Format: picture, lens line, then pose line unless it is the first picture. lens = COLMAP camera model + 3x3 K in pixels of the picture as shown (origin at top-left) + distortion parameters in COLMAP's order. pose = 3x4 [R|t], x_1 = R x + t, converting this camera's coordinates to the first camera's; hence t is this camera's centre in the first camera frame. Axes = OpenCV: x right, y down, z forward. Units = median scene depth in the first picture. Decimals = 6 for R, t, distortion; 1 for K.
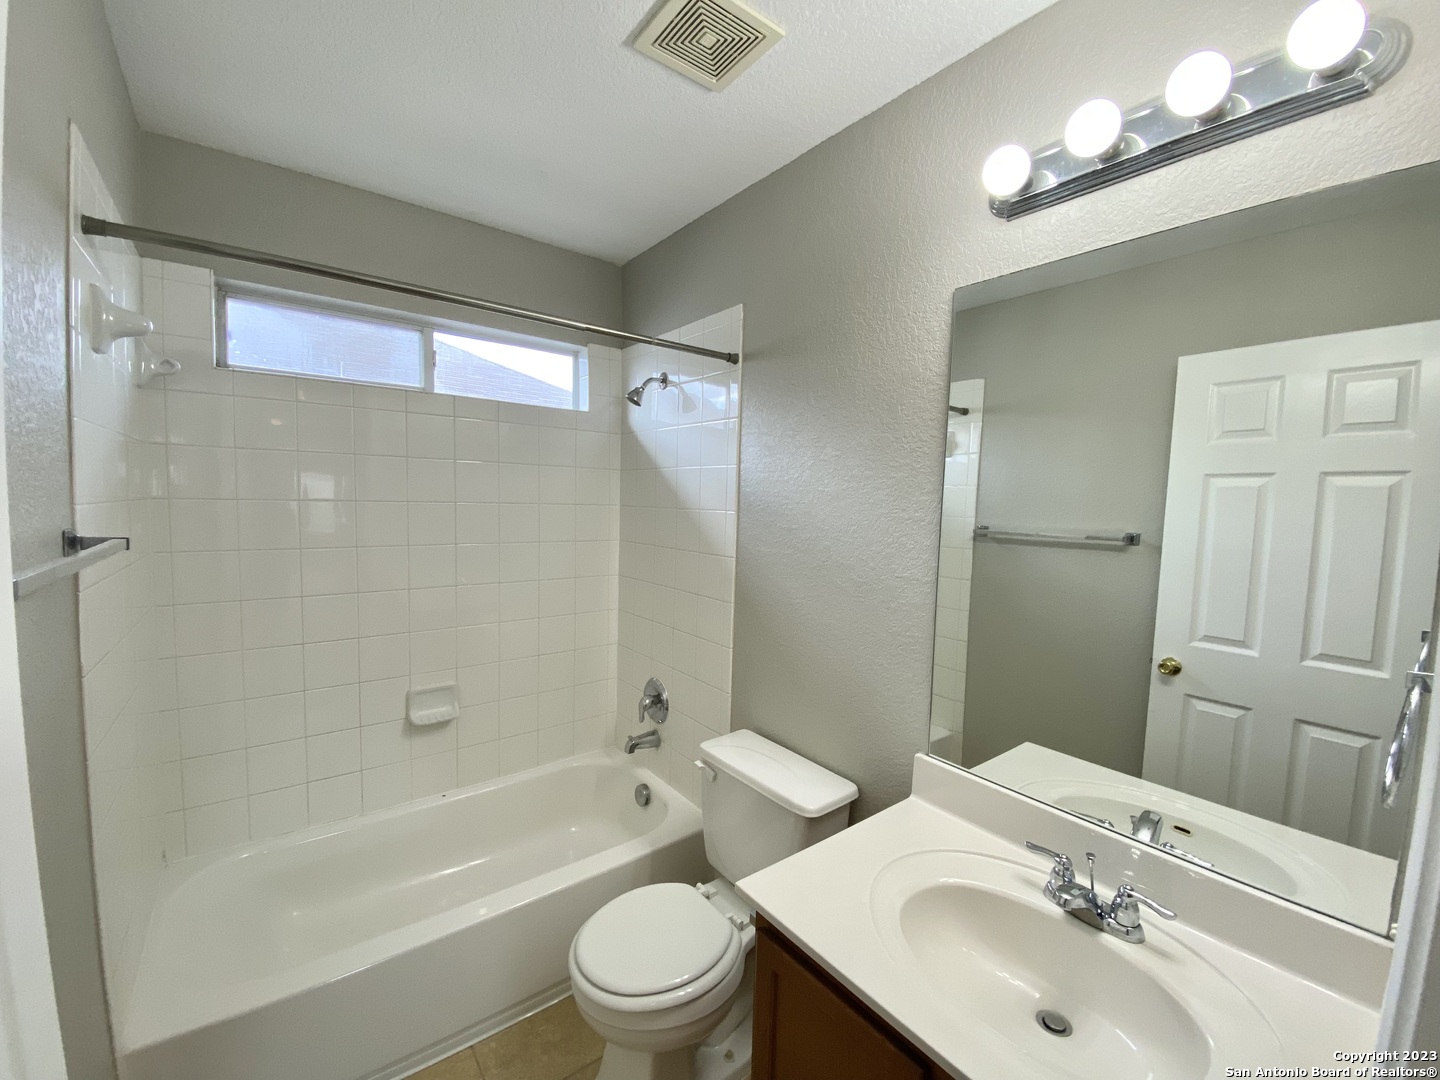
lens RADIAL K [[585.5, 0, 700.5], [0, 585.5, 535.1], [0, 0, 1]] dist [-0.027483, 0.000083]
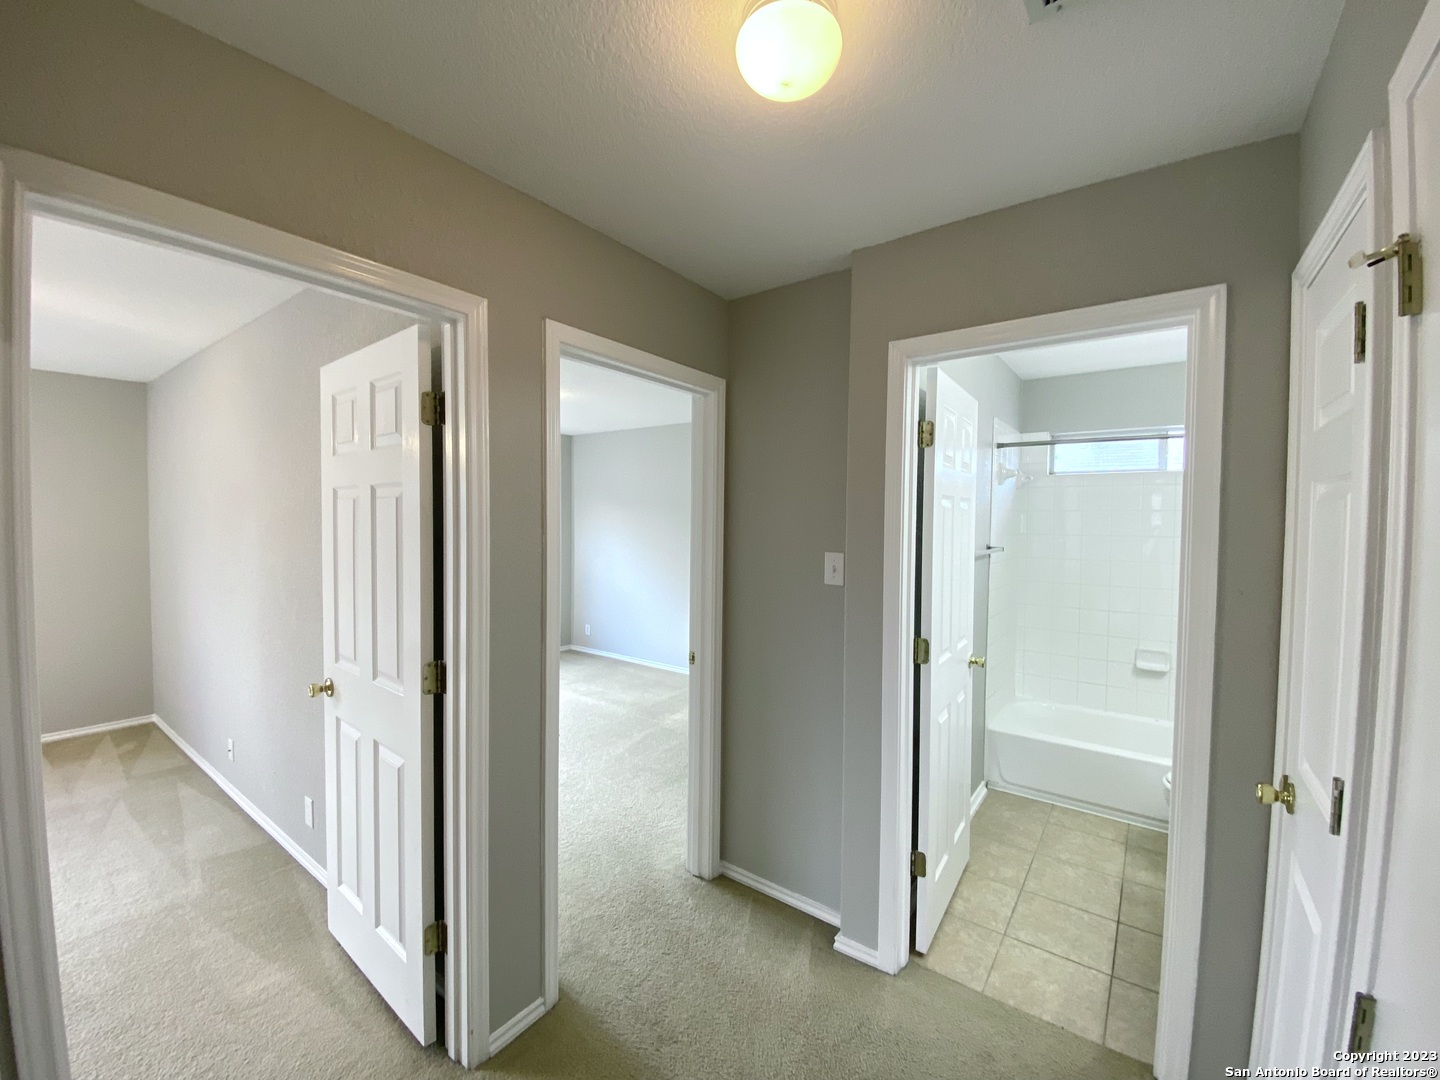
lens RADIAL K [[587.2, 0, 718.2], [0, 587.2, 537.9], [0, 0, 1]] dist [0.021717, -0.021218]
pose [[0.287590, 0.004907, -0.957741, 0.206141], [-0.063418, 0.997890, -0.013930, 0.010837], [0.955652, 0.064744, 0.287294, -0.179905]]
